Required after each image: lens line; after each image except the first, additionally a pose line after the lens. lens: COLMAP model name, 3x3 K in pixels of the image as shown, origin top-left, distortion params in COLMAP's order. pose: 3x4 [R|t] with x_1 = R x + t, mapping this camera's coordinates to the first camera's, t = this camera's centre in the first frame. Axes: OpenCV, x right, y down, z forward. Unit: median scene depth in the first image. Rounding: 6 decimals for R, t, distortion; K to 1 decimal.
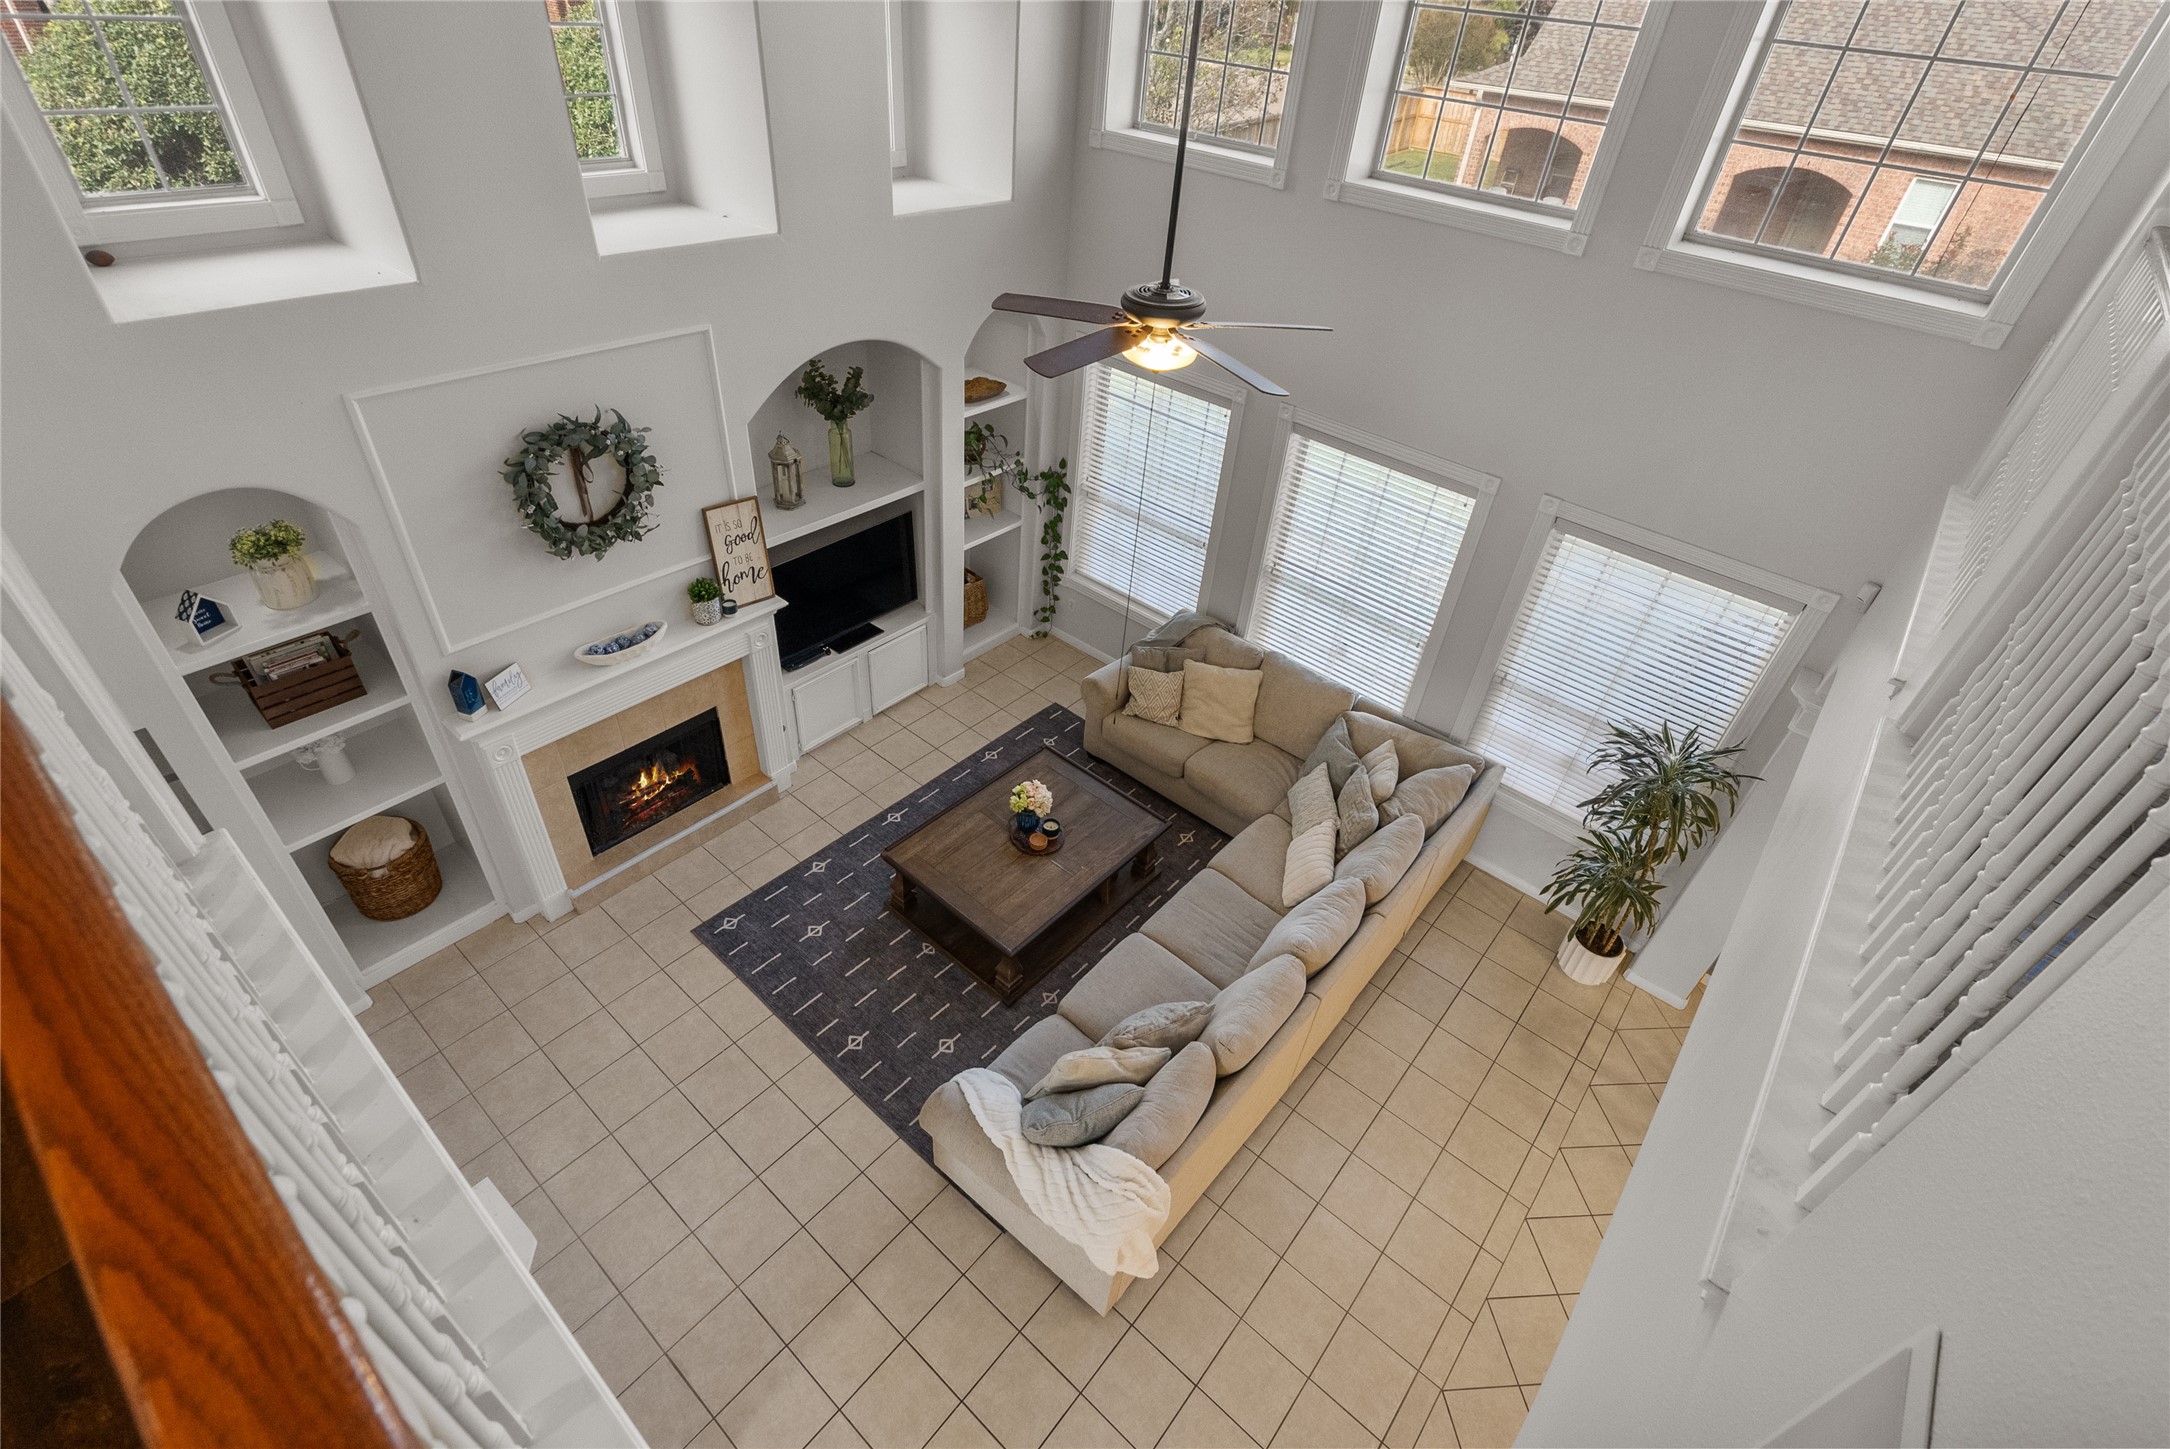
lens RADIAL K [[966.2, 0, 1073.7], [0, 966.2, 680.2], [0, 0, 1]] dist [0.046283, -0.000015]
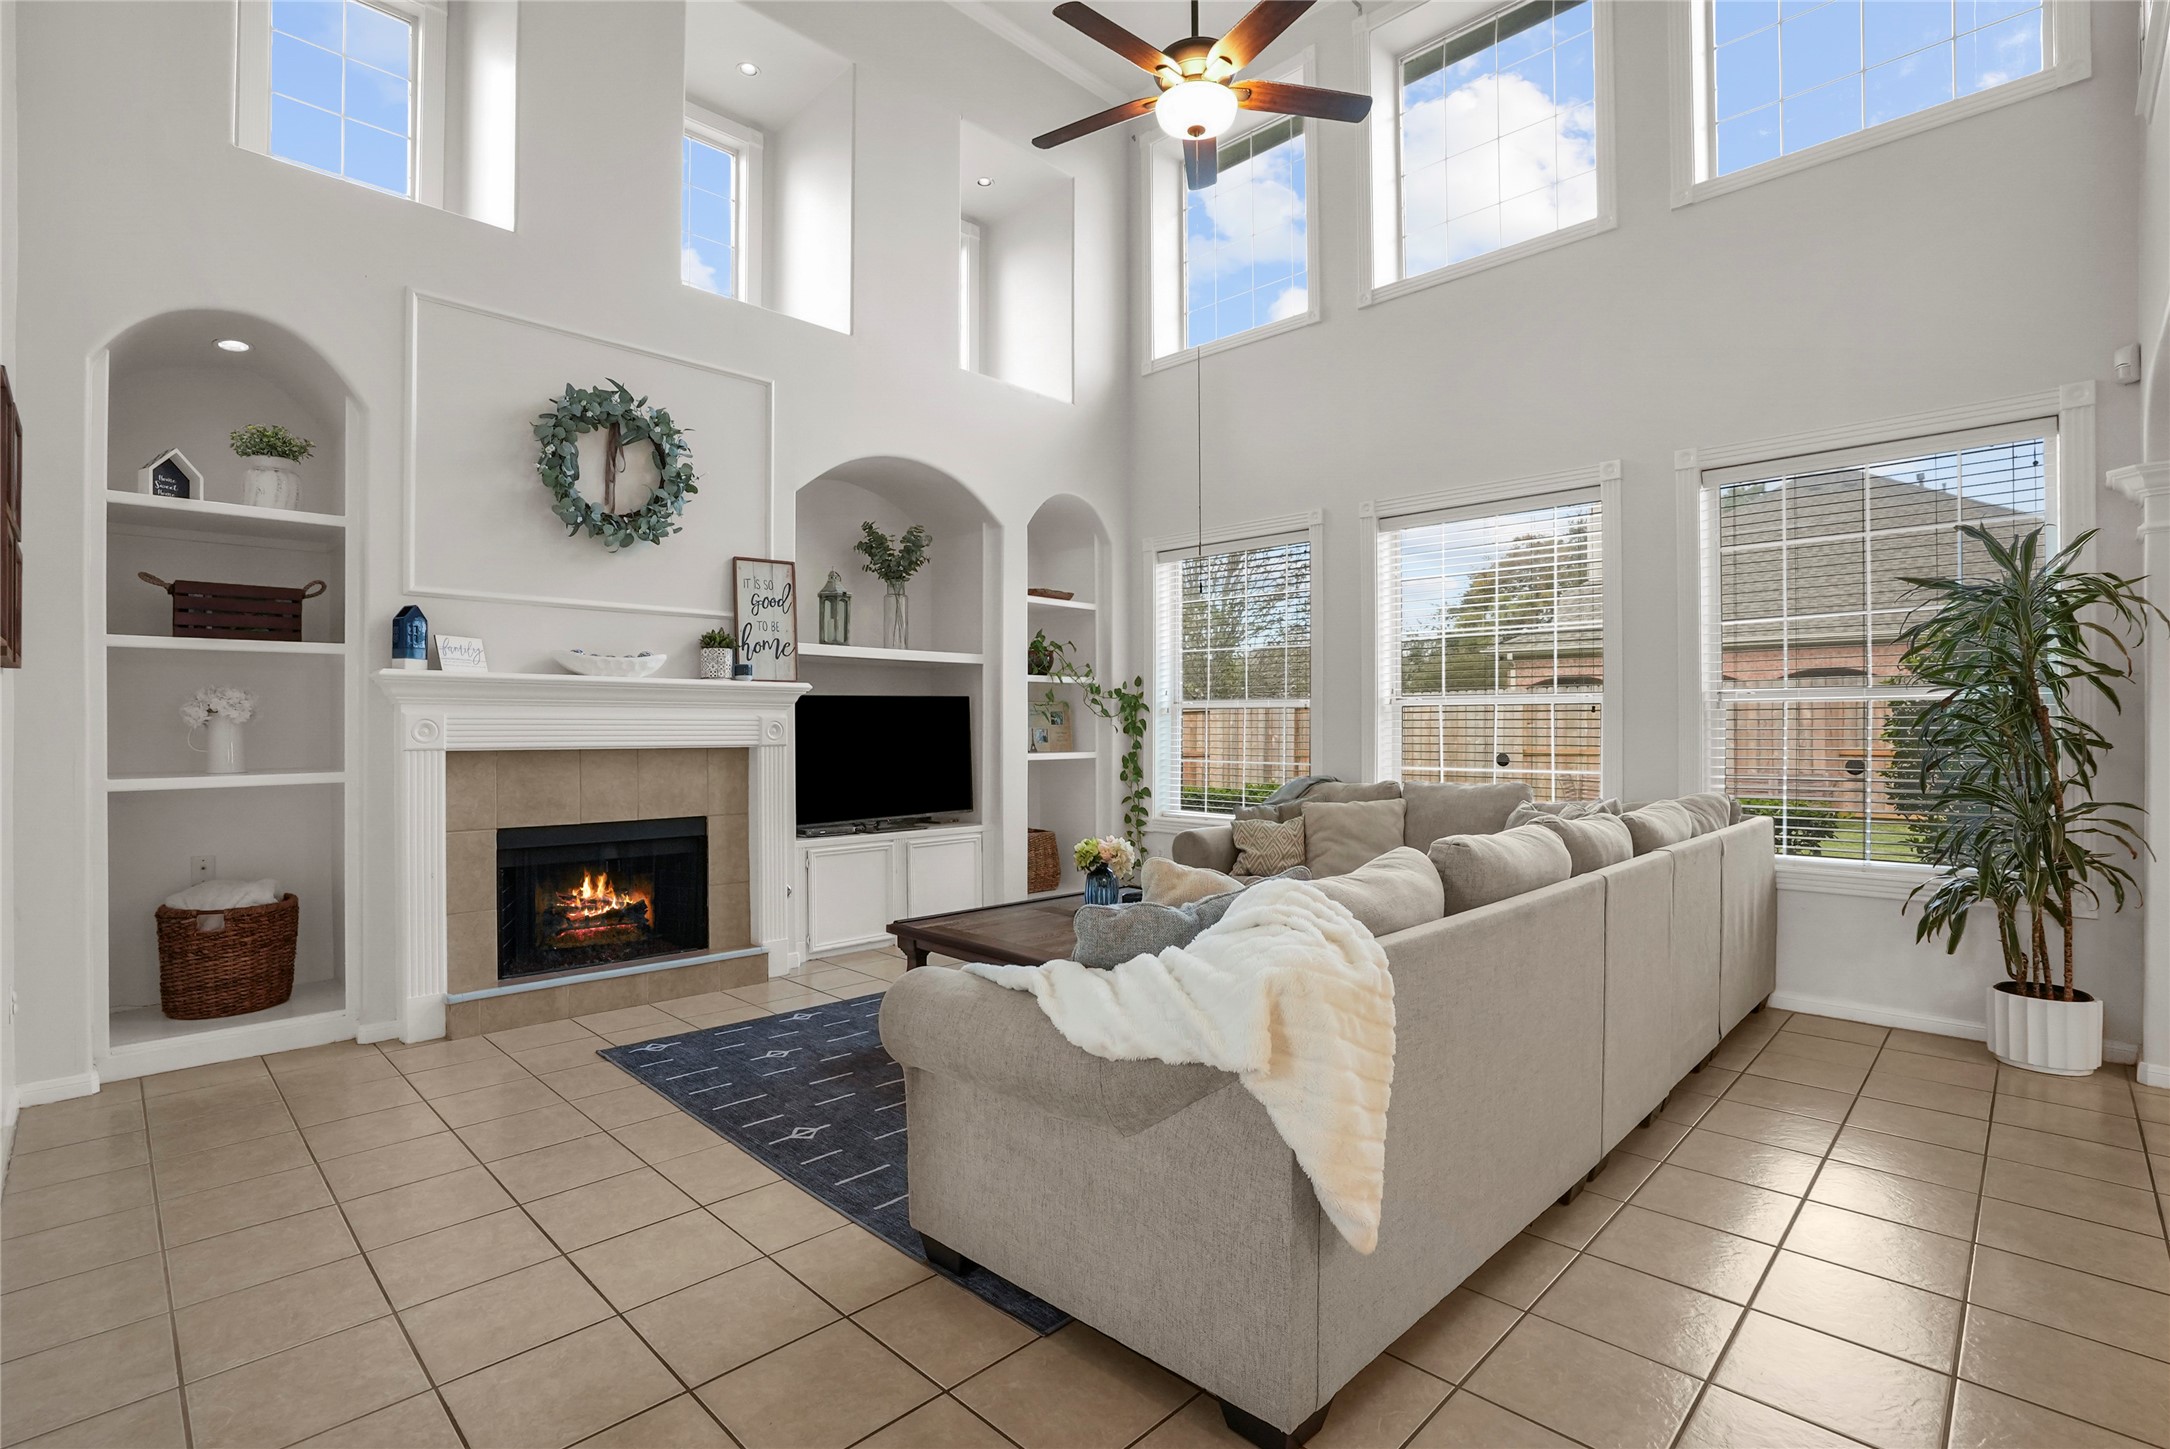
lens RADIAL K [[994.8, 0, 1086.9], [0, 994.8, 736.9], [0, 0, 1]] dist [-0.000663, 0.000708]
pose [[0.994758, -0.074730, -0.069805, 0.002496], [0.017276, 0.795614, -0.605558, 0.492737], [0.100792, 0.601177, 0.792734, 0.364290]]
